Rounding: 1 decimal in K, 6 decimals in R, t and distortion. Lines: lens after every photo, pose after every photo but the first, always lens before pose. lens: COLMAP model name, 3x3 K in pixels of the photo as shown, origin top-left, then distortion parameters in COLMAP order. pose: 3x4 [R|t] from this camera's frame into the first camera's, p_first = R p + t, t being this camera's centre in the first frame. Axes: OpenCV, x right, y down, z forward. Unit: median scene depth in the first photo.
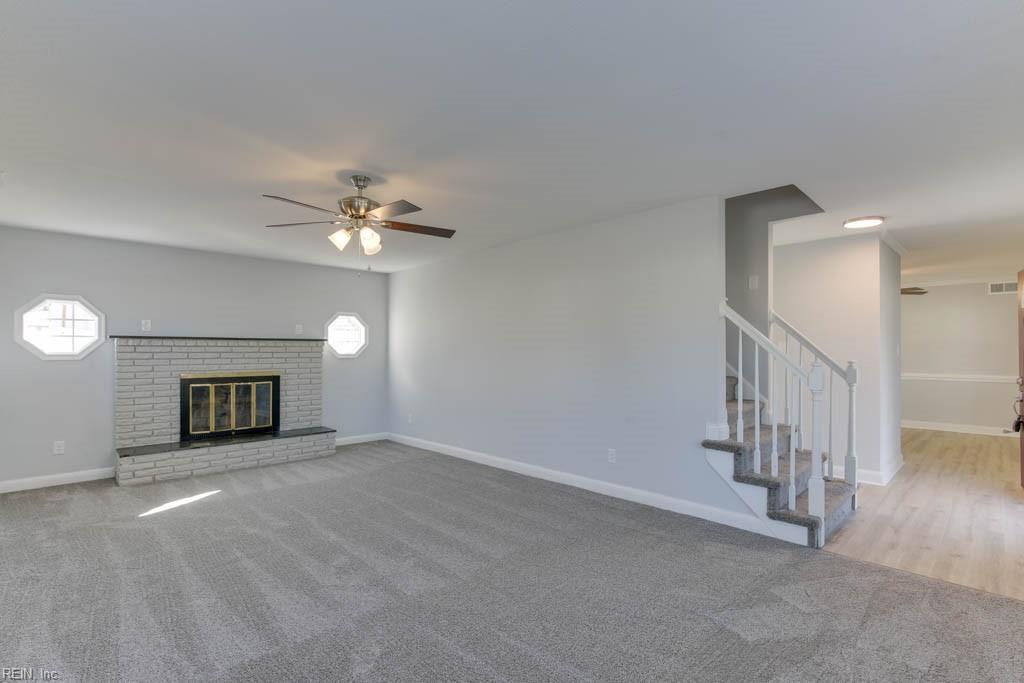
lens RADIAL K [[479.1, 0, 512.0], [0, 479.1, 341.5], [0, 0, 1]] dist [-0.001764, 0.000123]
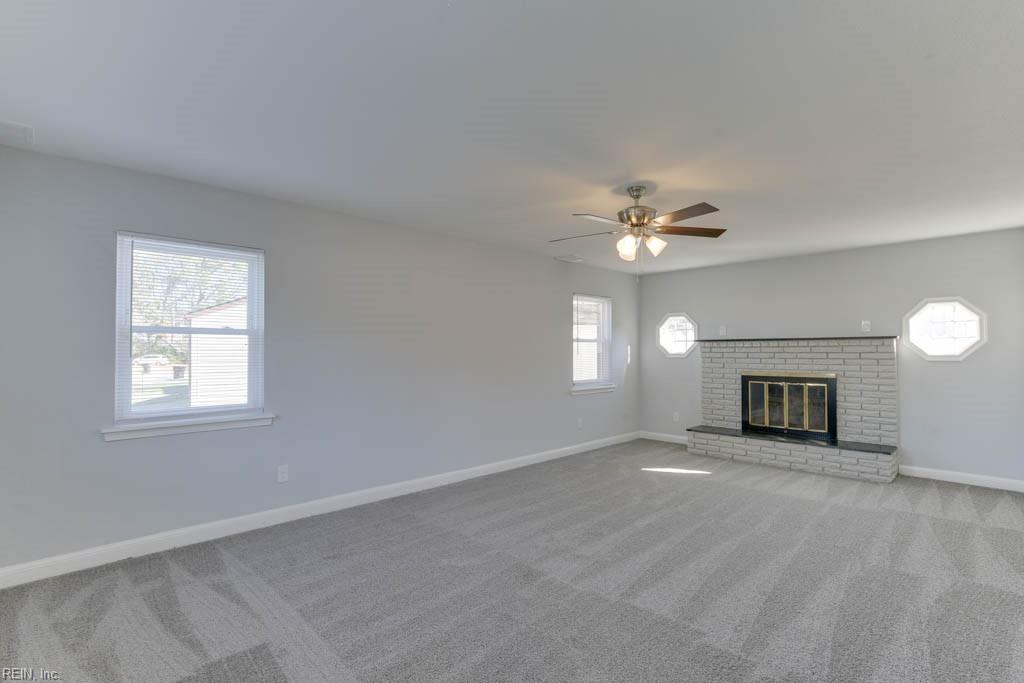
lens RADIAL K [[480.2, 0, 523.2], [0, 480.2, 341.4], [0, 0, 1]] dist [-0.006326, 0.000188]
pose [[0.047376, -0.022047, -0.998634, 0.415977], [0.019909, 0.999579, -0.021123, 0.009460], [0.998679, -0.018881, 0.047795, 0.396423]]
